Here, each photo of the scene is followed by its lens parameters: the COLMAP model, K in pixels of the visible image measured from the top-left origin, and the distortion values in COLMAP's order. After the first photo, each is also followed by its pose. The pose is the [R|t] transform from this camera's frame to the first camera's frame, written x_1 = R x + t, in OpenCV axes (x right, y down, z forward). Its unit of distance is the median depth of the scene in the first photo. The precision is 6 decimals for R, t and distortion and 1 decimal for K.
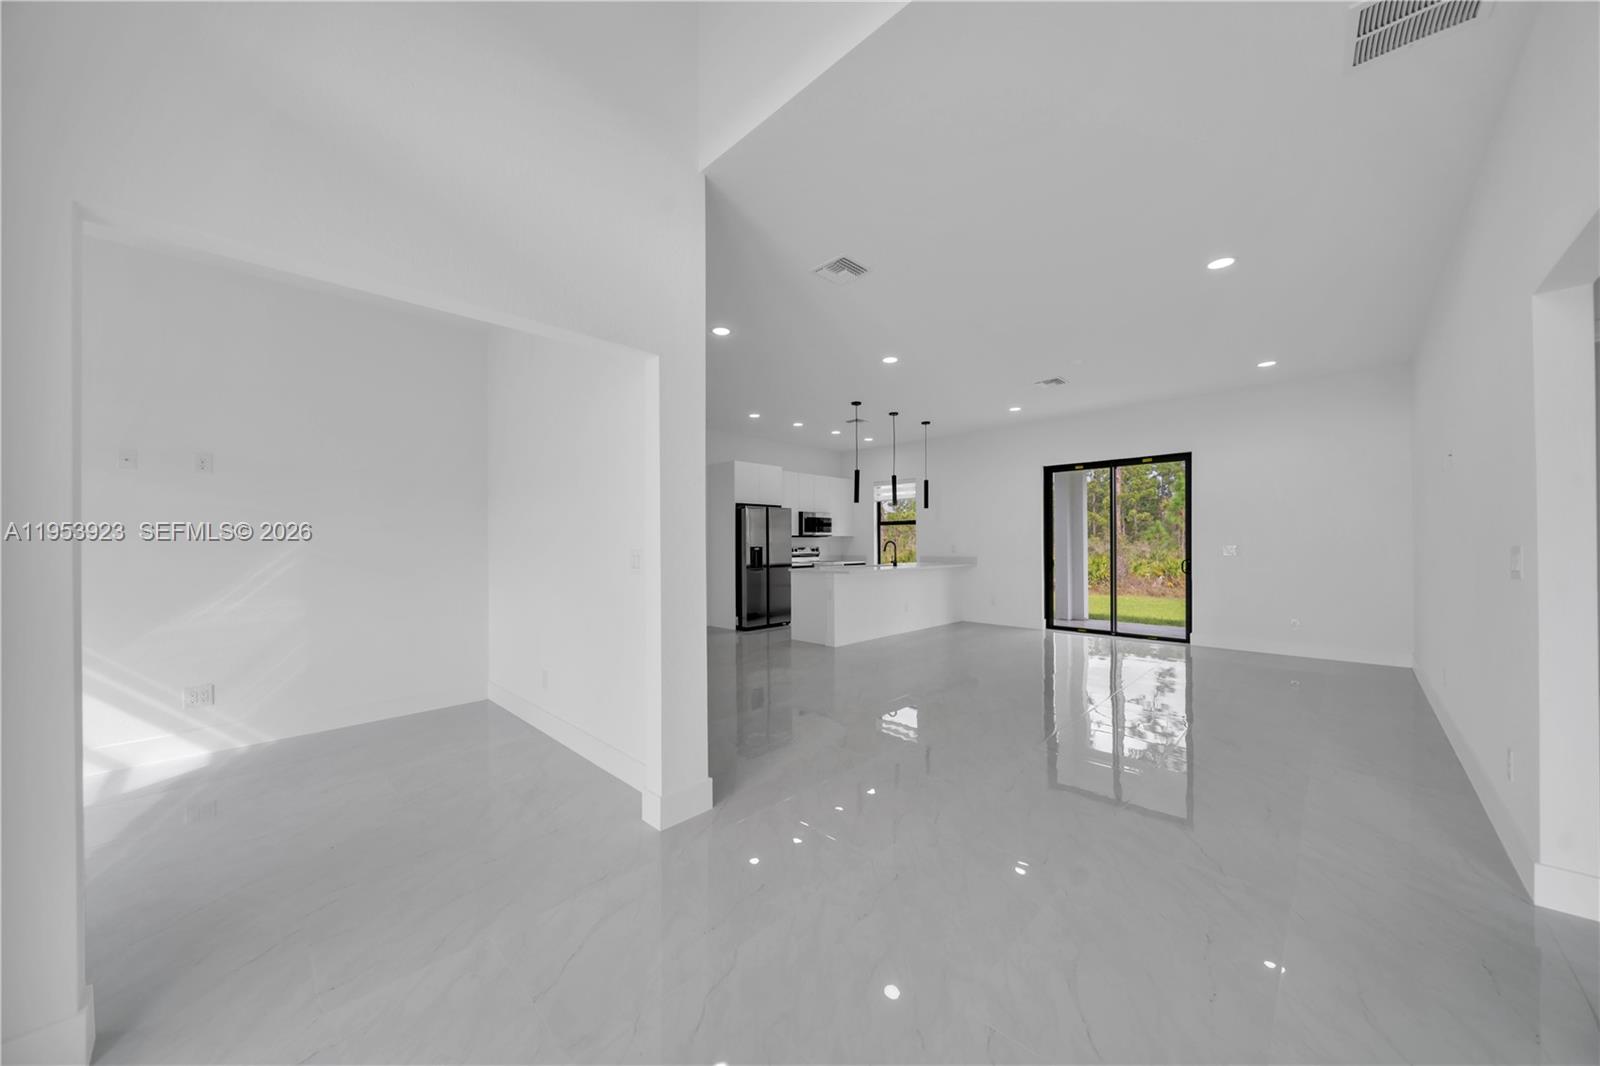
lens RADIAL K [[554.5, 0, 798.6], [0, 554.5, 540.0], [0, 0, 1]] dist [-0.001338, -0.000486]
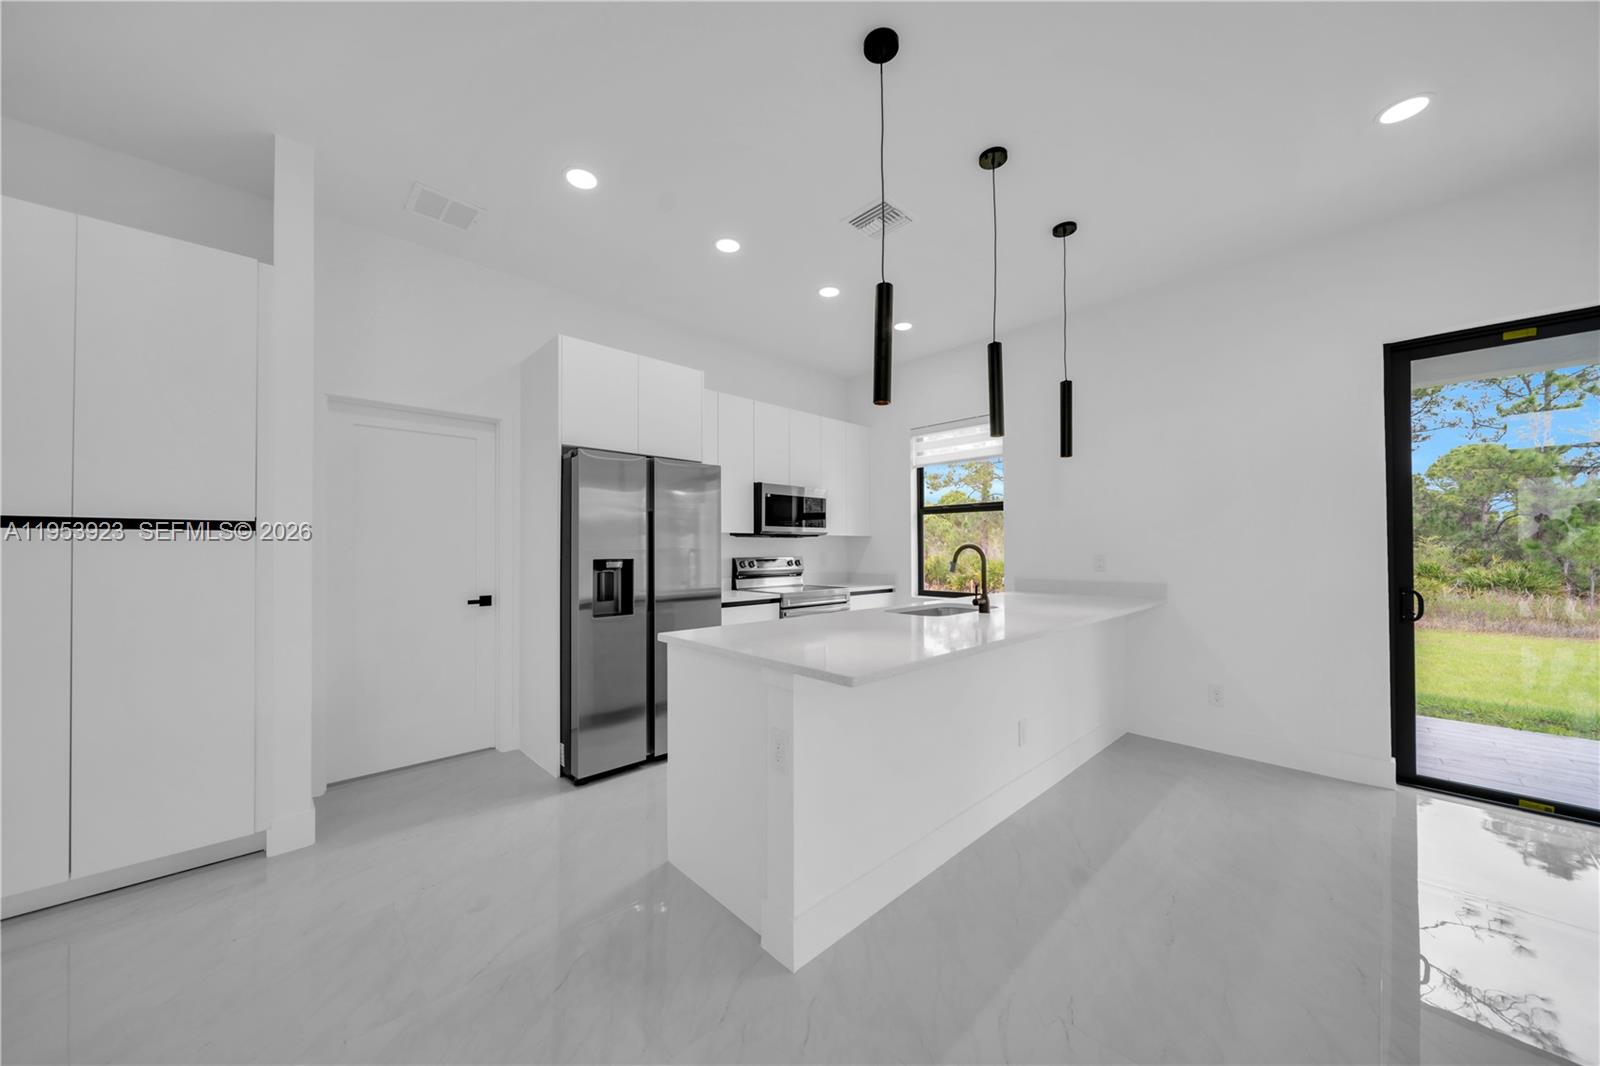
lens RADIAL K [[554.5, 0, 802.0], [0, 554.5, 536.6], [0, 0, 1]] dist [-0.001338, -0.000486]
pose [[0.999681, -0.000986, -0.025249, 0.057197], [0.000543, 0.999846, -0.017535, 0.003002], [0.025263, 0.017516, 0.999527, 0.574457]]
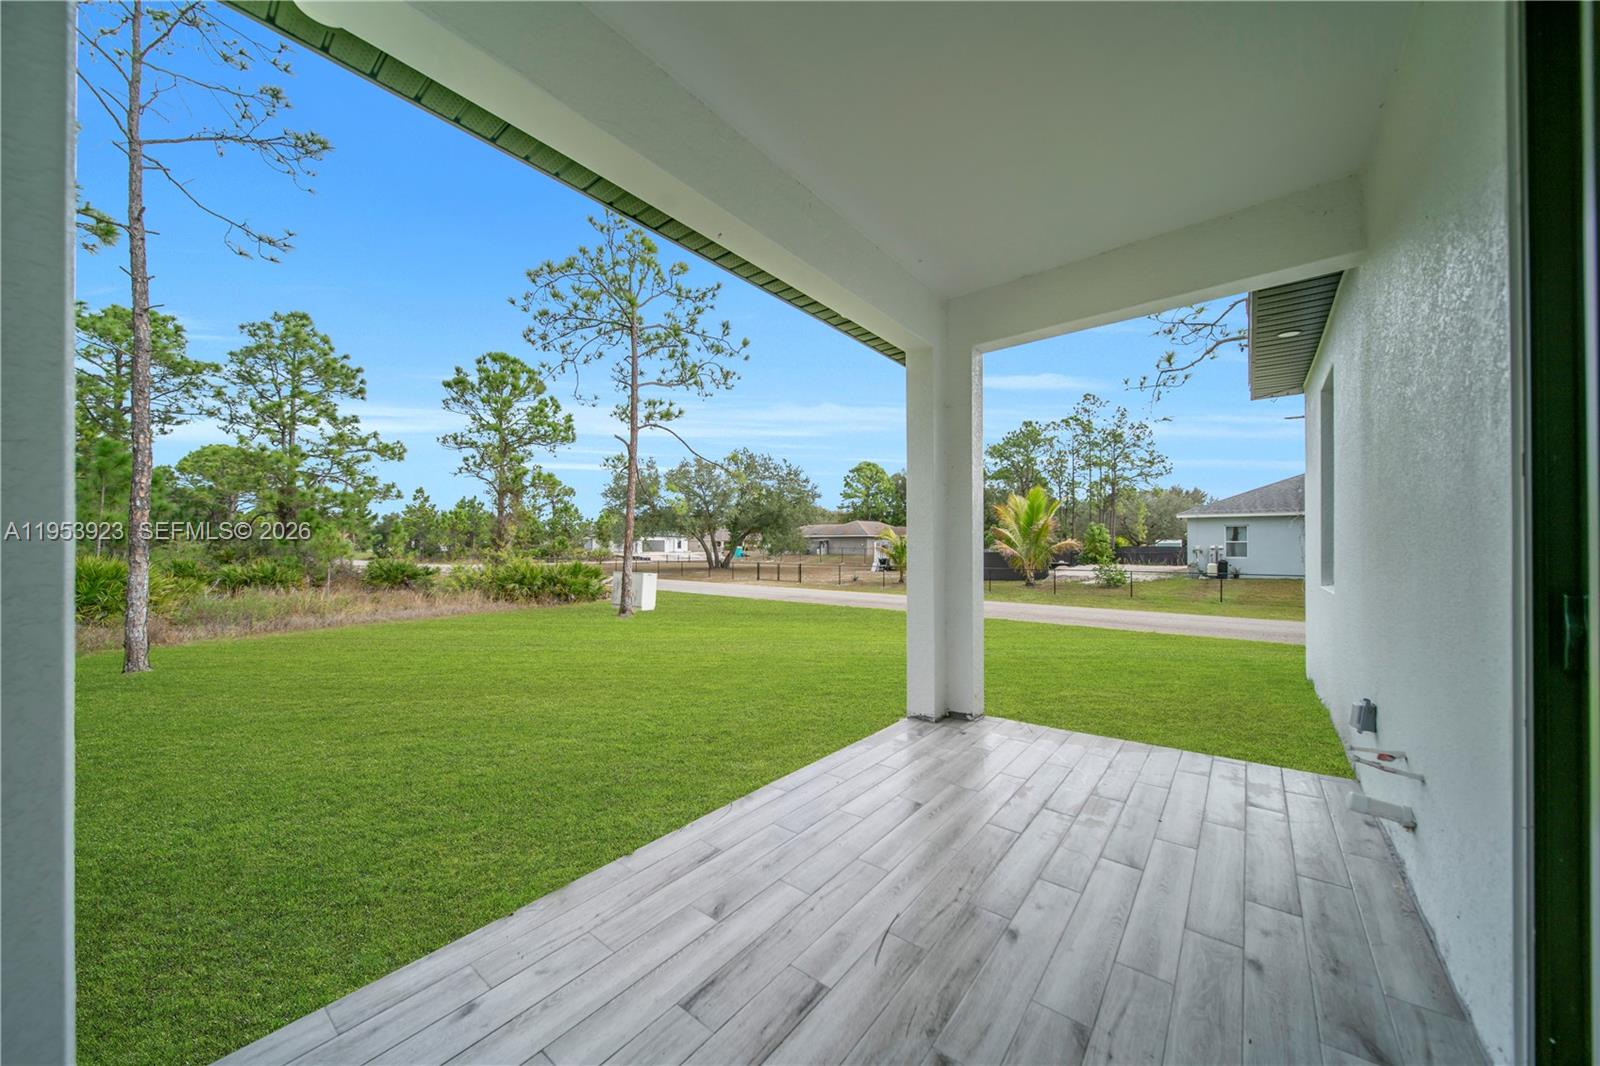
lens RADIAL K [[554.5, 0, 801.8], [0, 554.5, 541.4], [0, 0, 1]] dist [-0.001338, -0.000486]
pose [[-0.101594, 0.006731, 0.994803, 0.420682], [-0.001220, 0.999976, -0.006890, 0.016544], [-0.994825, -0.001914, -0.101584, 0.961952]]
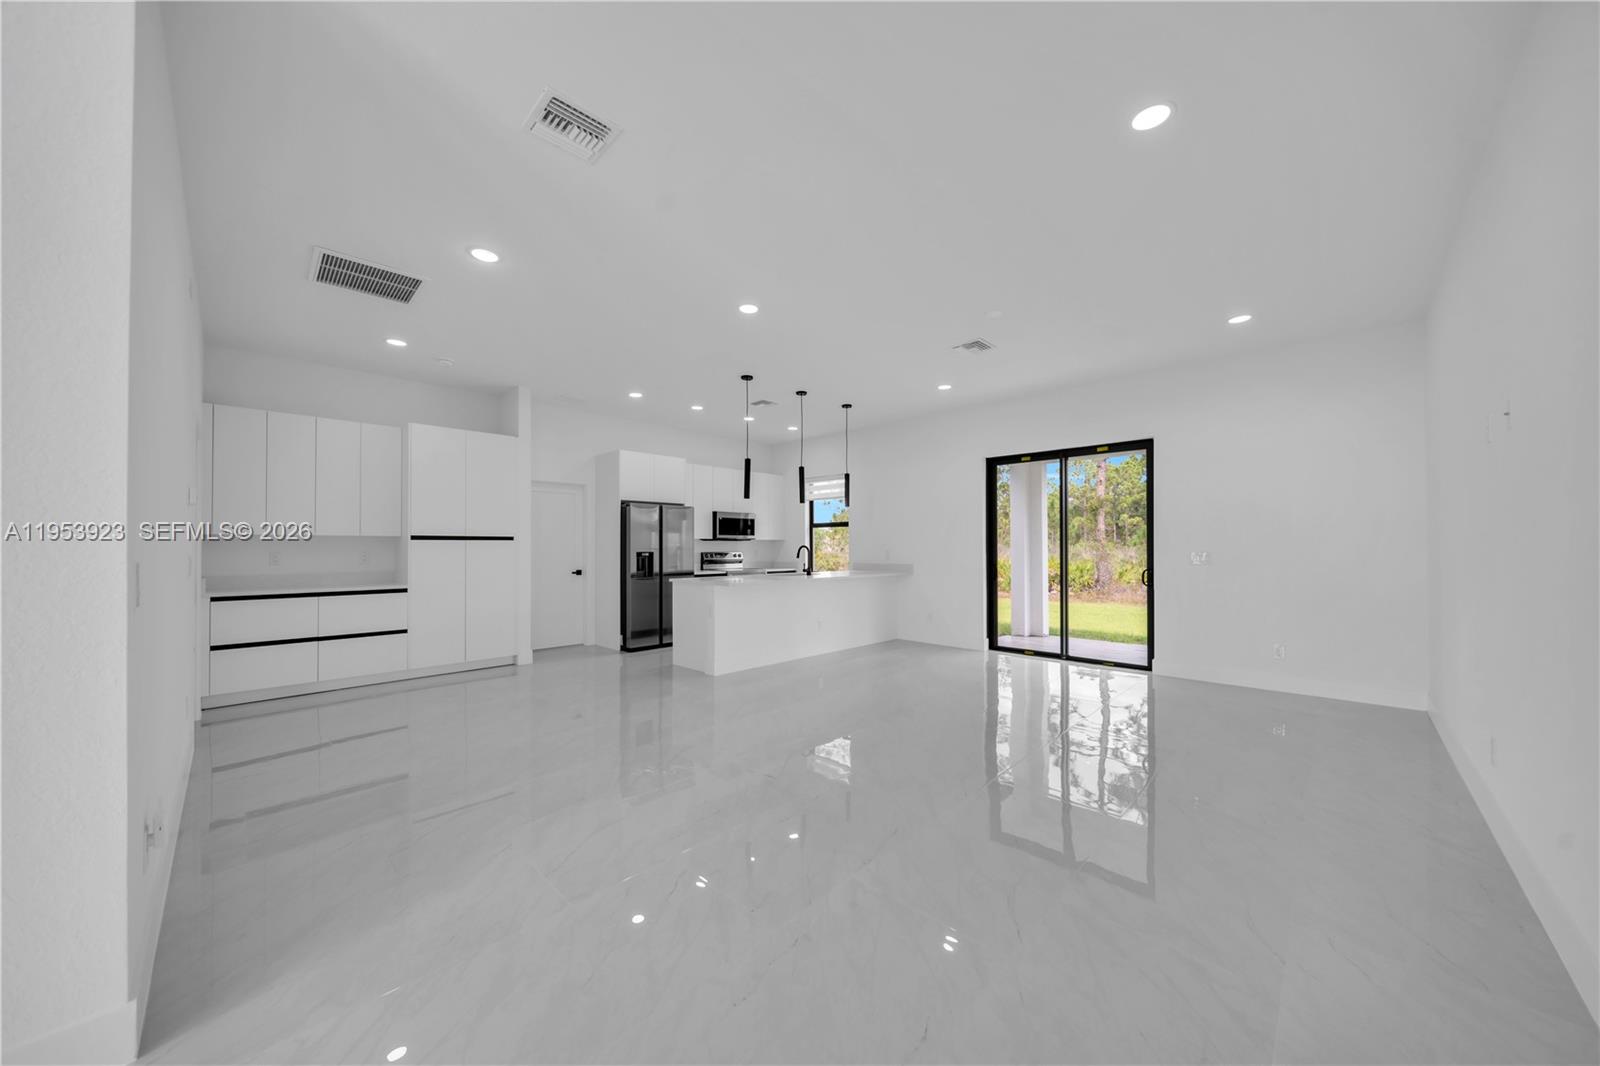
lens RADIAL K [[554.5, 0, 802.0], [0, 554.5, 540.6], [0, 0, 1]] dist [-0.001338, -0.000486]
pose [[0.999958, 0.001386, 0.009096, 0.142268], [-0.001318, 0.999971, -0.007523, 0.000474], [-0.009107, 0.007511, 0.999930, 0.145065]]
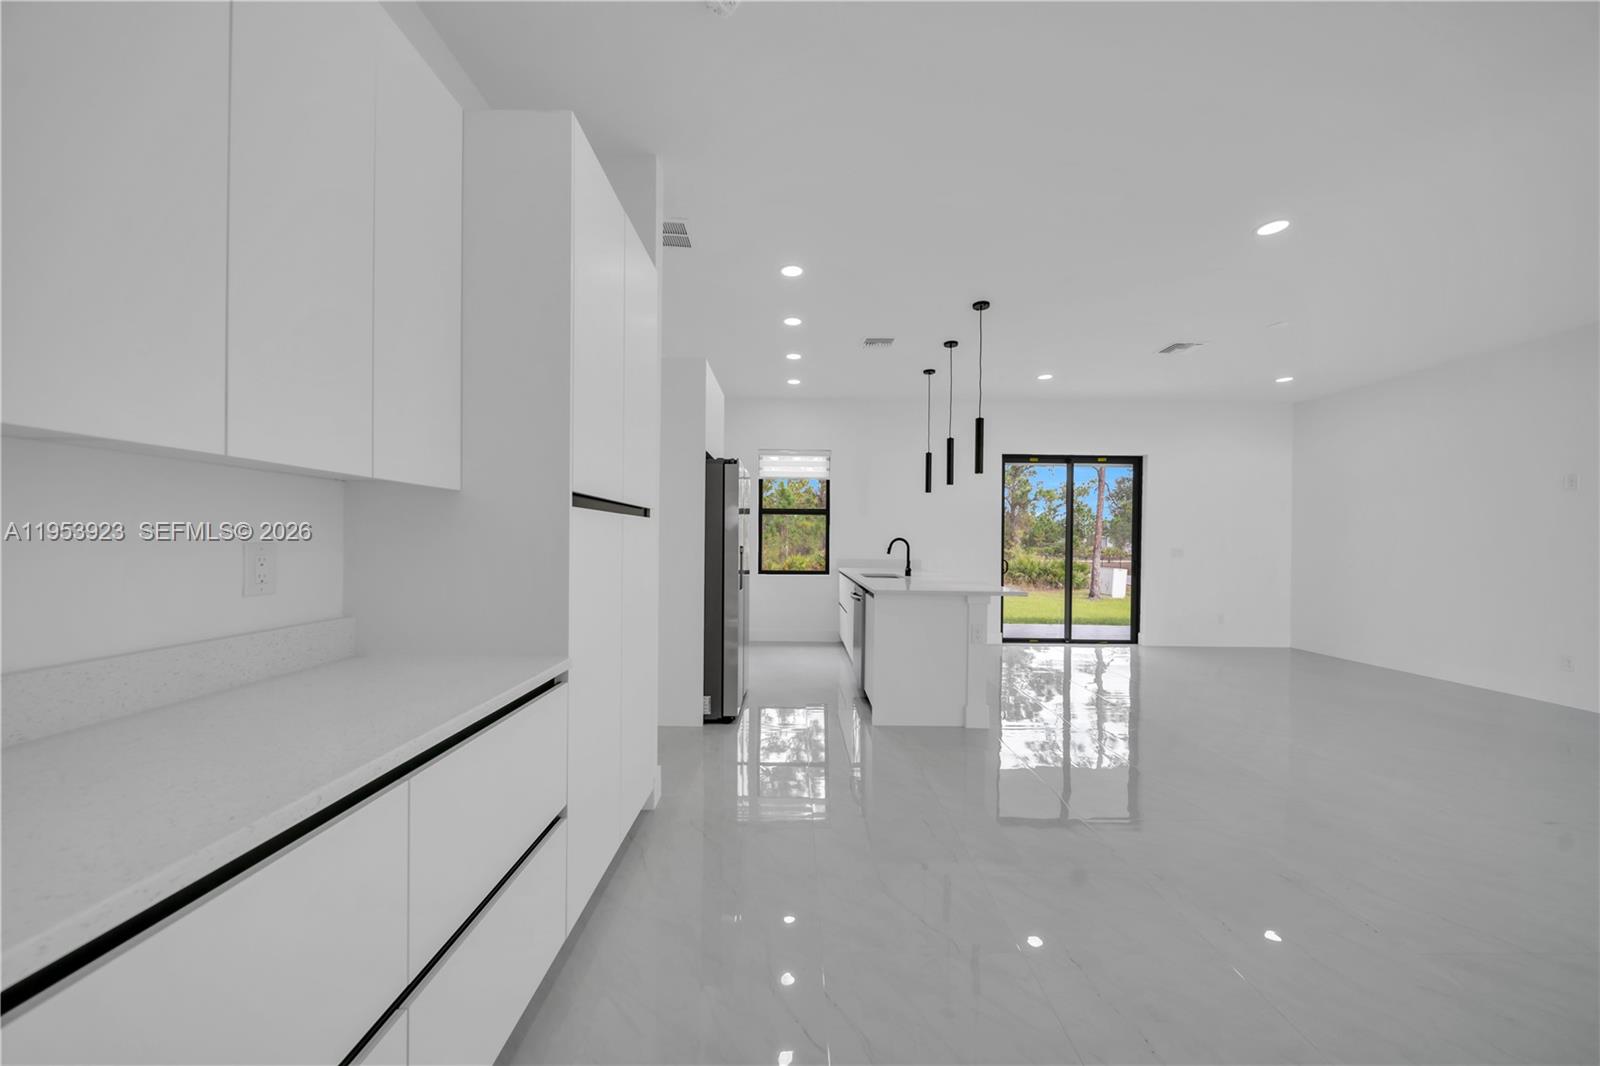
lens RADIAL K [[554.5, 0, 801.9], [0, 554.5, 536.2], [0, 0, 1]] dist [-0.001338, -0.000486]
pose [[0.697562, 0.014408, 0.716380, -0.355354], [-0.014772, 0.999874, -0.005726, 0.003502], [-0.716373, -0.006588, 0.697687, 0.576573]]
